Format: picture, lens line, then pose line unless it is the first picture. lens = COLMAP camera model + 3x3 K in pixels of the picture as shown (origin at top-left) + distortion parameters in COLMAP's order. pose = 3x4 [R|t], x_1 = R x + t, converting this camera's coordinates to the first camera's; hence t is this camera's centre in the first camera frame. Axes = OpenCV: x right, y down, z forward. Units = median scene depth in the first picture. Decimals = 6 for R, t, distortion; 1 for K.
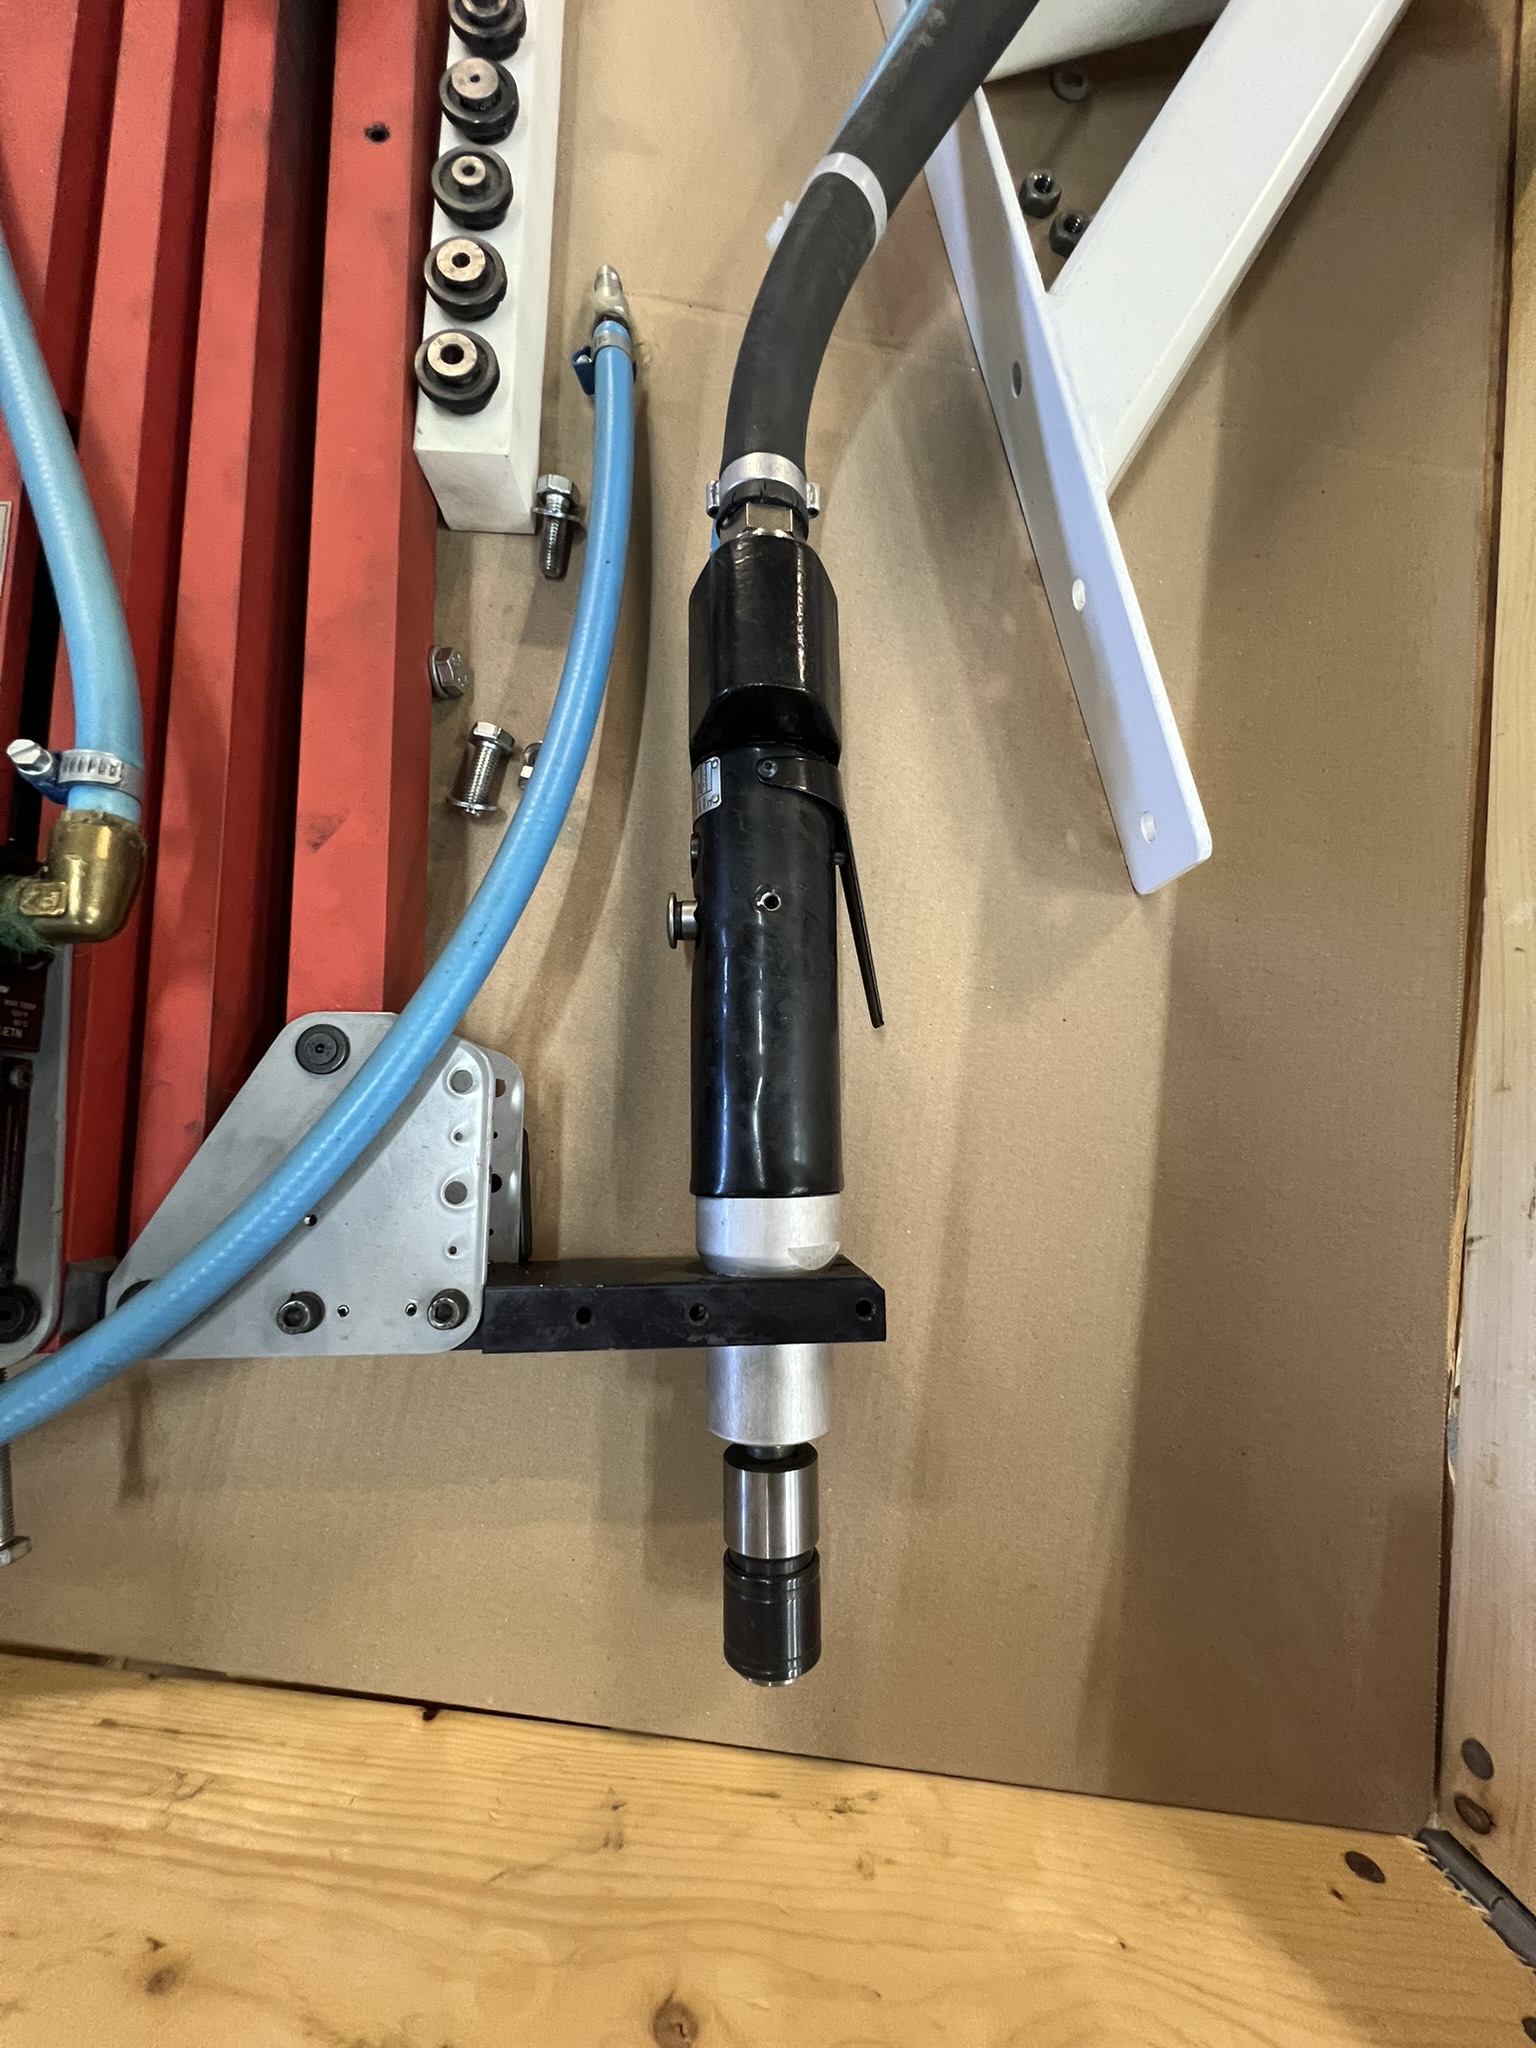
lens RADIAL K [[816.7, 0, 767.7], [0, 816.7, 1026.7], [0, 0, 1]] dist [-0.001153, -0.000162]
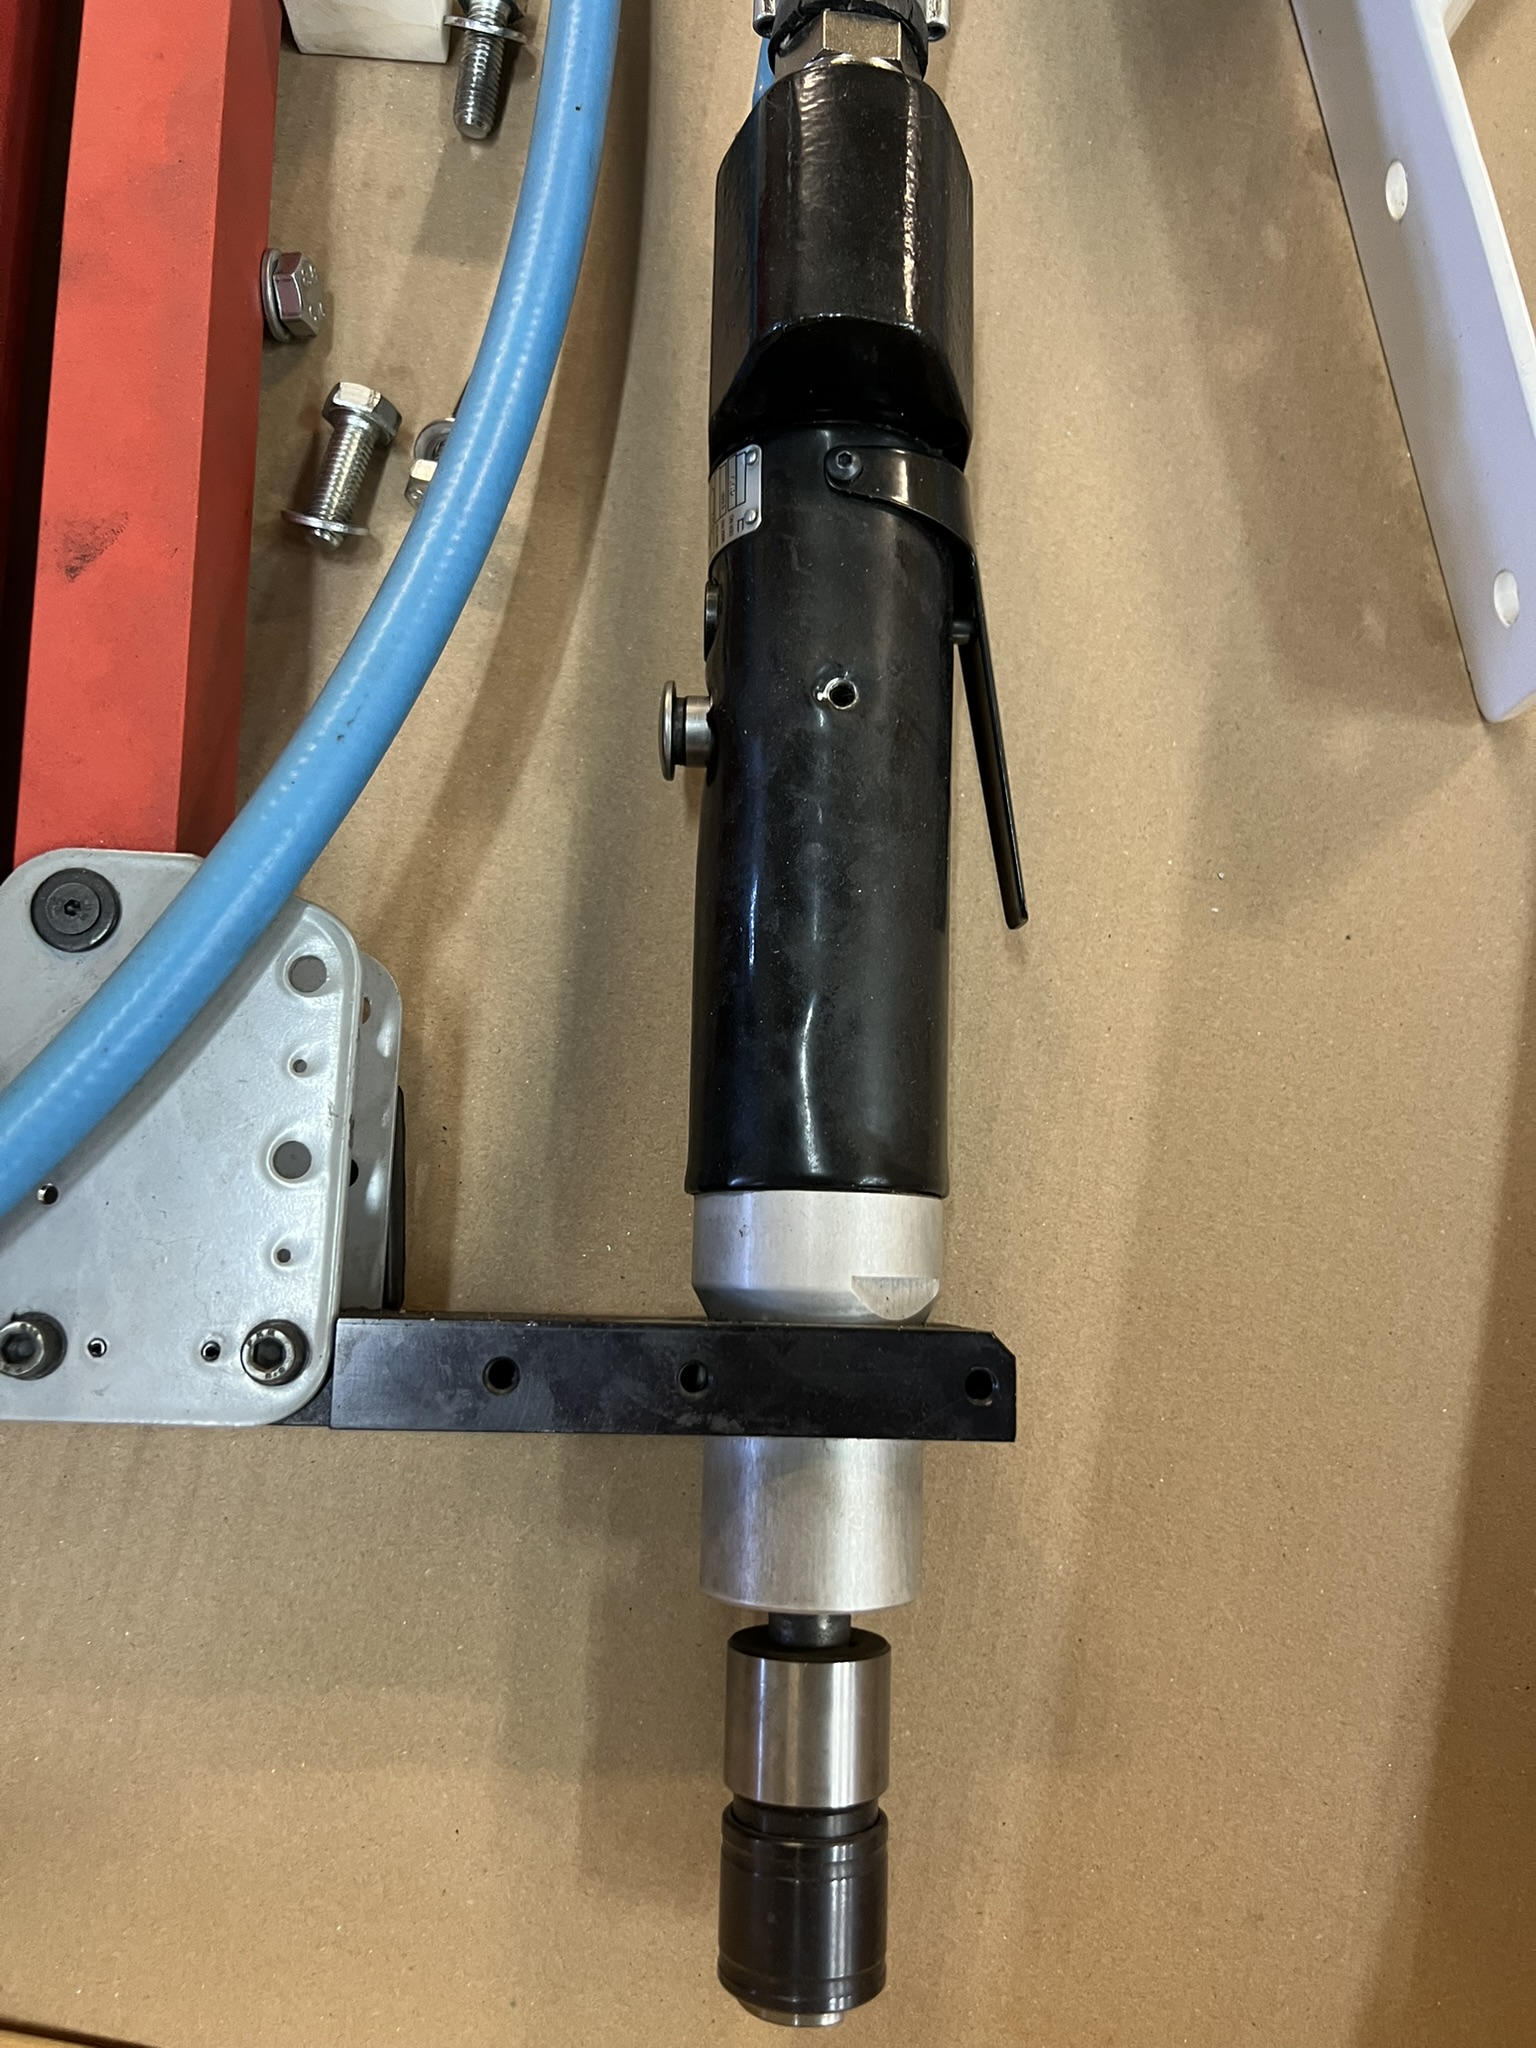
lens RADIAL K [[1576.9, 0, 778.5], [0, 1576.9, 1044.3], [0, 0, 1]] dist [0.037841, -0.061105]
pose [[0.999294, 0.034051, -0.015868, -0.013258], [-0.034211, 0.999365, -0.009937, 0.100922], [0.015520, 0.010473, 0.999825, -0.117024]]
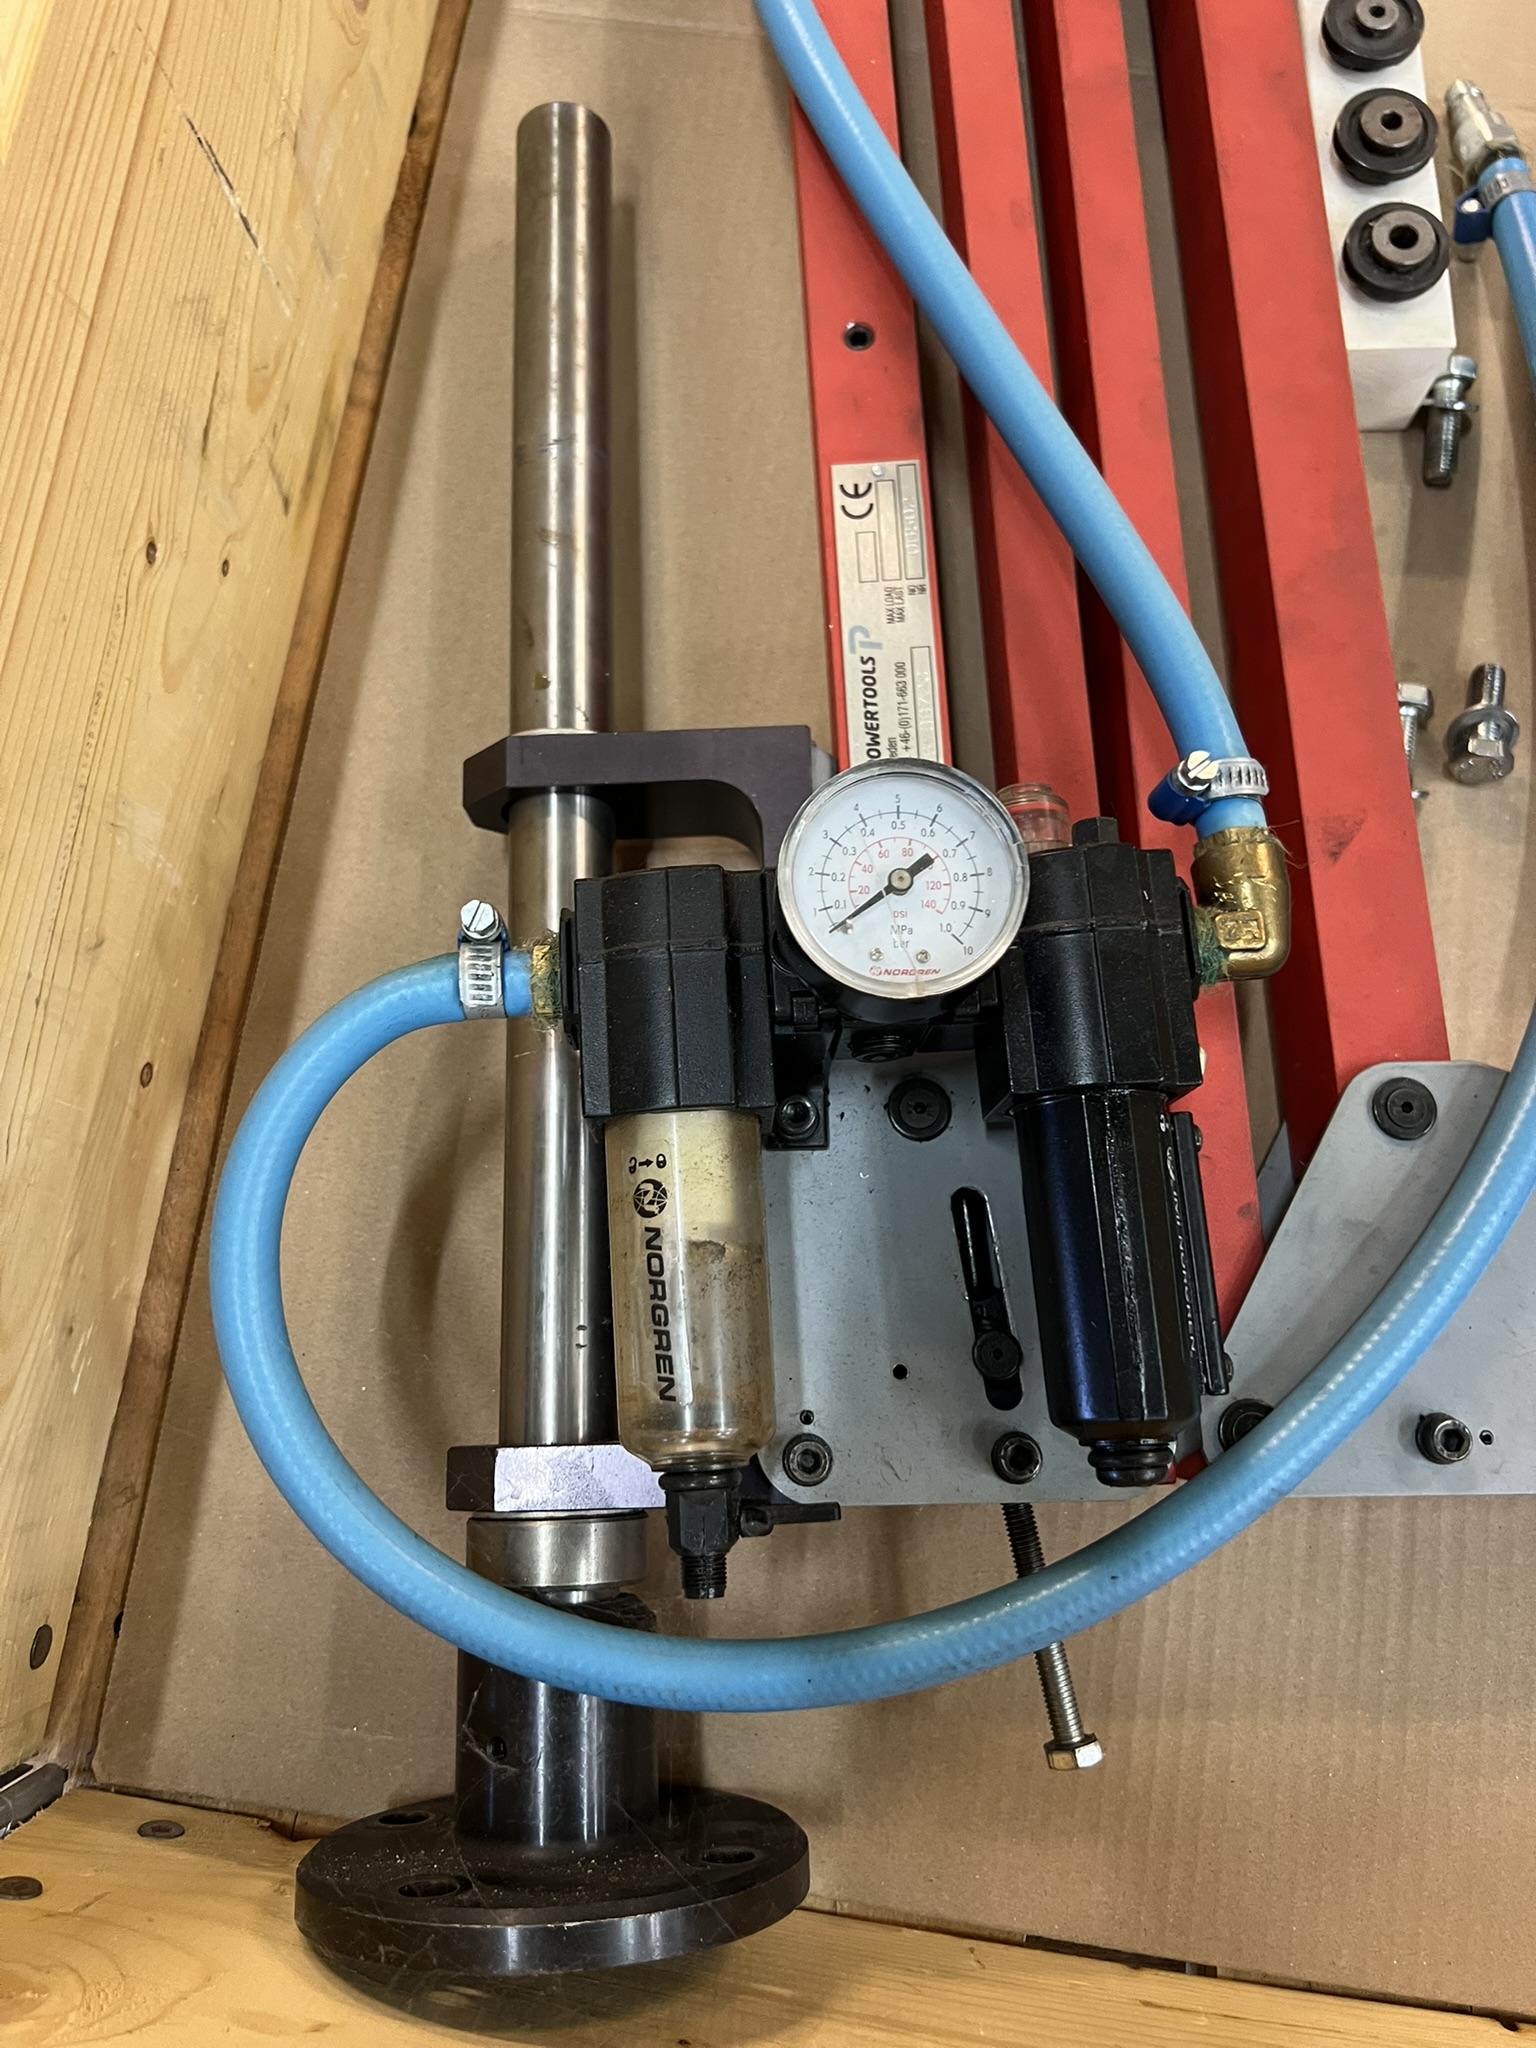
lens RADIAL K [[1563.4, 0, 768.0], [0, 1563.4, 1024.0], [0, 0, 1]] dist [0.044970, -0.073031]
pose [[0.995959, -0.032655, -0.083666, -0.876970], [0.025050, 0.995592, -0.090381, 0.058850], [0.086249, 0.087920, 0.992387, -0.491061]]
